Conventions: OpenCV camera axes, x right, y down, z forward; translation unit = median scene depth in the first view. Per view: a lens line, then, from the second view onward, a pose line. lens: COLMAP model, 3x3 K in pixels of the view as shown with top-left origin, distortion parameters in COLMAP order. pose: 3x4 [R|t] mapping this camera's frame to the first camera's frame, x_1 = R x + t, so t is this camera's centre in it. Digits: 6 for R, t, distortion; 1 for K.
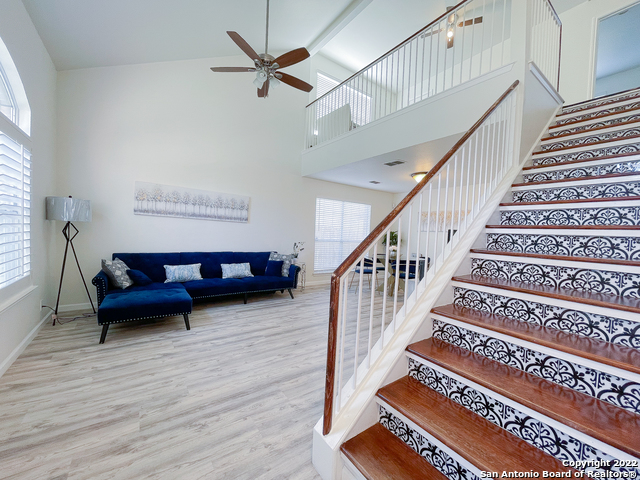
lens RADIAL K [[260.9, 0, 318.9], [0, 260.9, 241.5], [0, 0, 1]] dist [-0.004327, -0.000230]
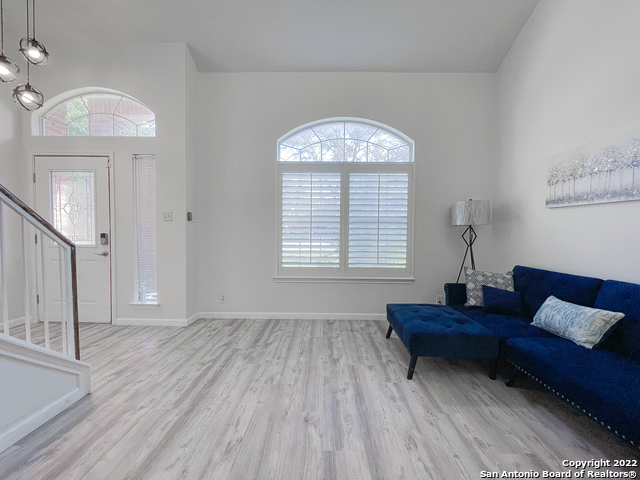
lens RADIAL K [[260.9, 0, 318.9], [0, 260.9, 241.5], [0, 0, 1]] dist [-0.004327, -0.000230]
pose [[-0.592342, -0.023186, -0.805353, 0.170800], [-0.063997, 0.997782, 0.018344, -0.000008], [0.803141, 0.062406, -0.592512, 1.231336]]
